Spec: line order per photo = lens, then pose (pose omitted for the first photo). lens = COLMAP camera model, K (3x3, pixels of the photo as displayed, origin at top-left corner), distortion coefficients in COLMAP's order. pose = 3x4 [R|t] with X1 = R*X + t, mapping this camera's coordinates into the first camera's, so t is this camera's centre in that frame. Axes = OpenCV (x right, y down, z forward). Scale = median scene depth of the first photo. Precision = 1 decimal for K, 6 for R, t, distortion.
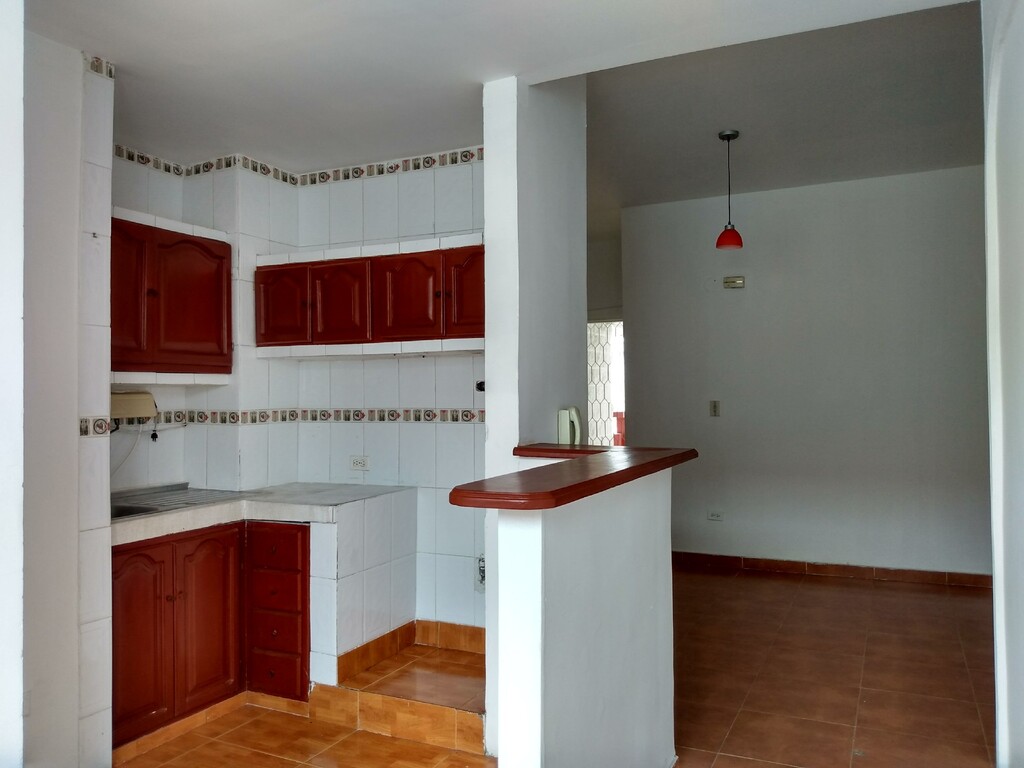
lens RADIAL K [[788.3, 0, 512.0], [0, 788.3, 384.0], [0, 0, 1]] dist [0.005516, -0.102968]
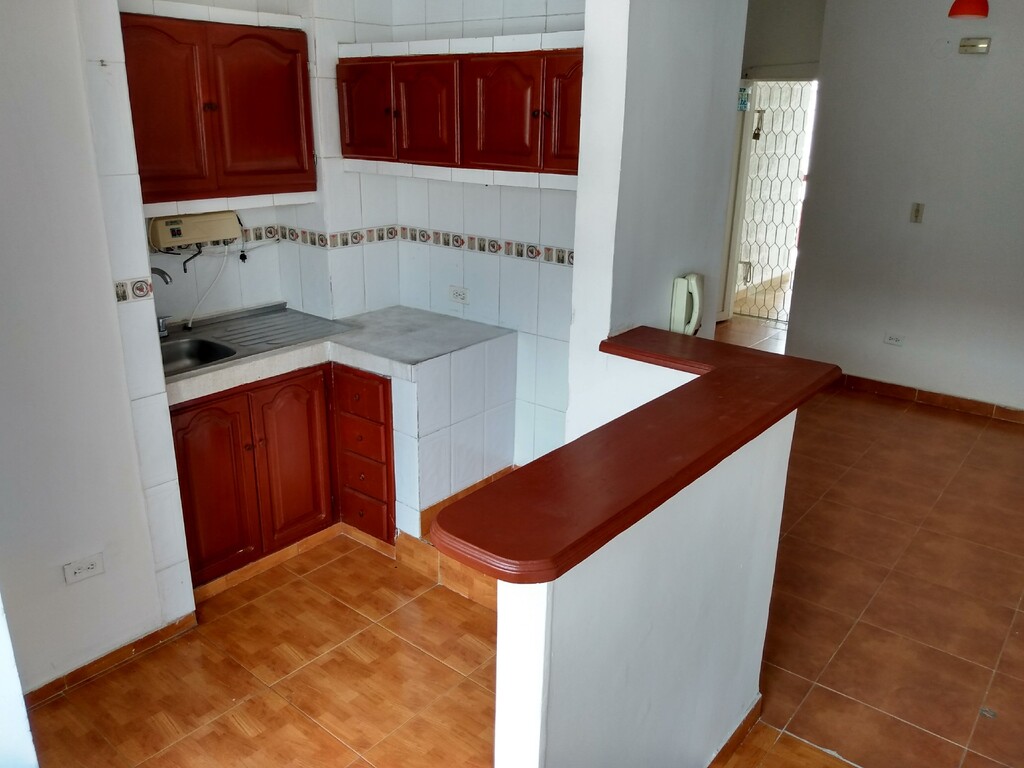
lens RADIAL K [[779.1, 0, 512.0], [0, 779.1, 384.0], [0, 0, 1]] dist [0.005985, -0.044912]
pose [[0.970930, 0.098709, -0.218064, 0.075992], [-0.017157, 0.937368, 0.347917, -0.127338], [0.238749, -0.334061, 0.911812, 0.193039]]
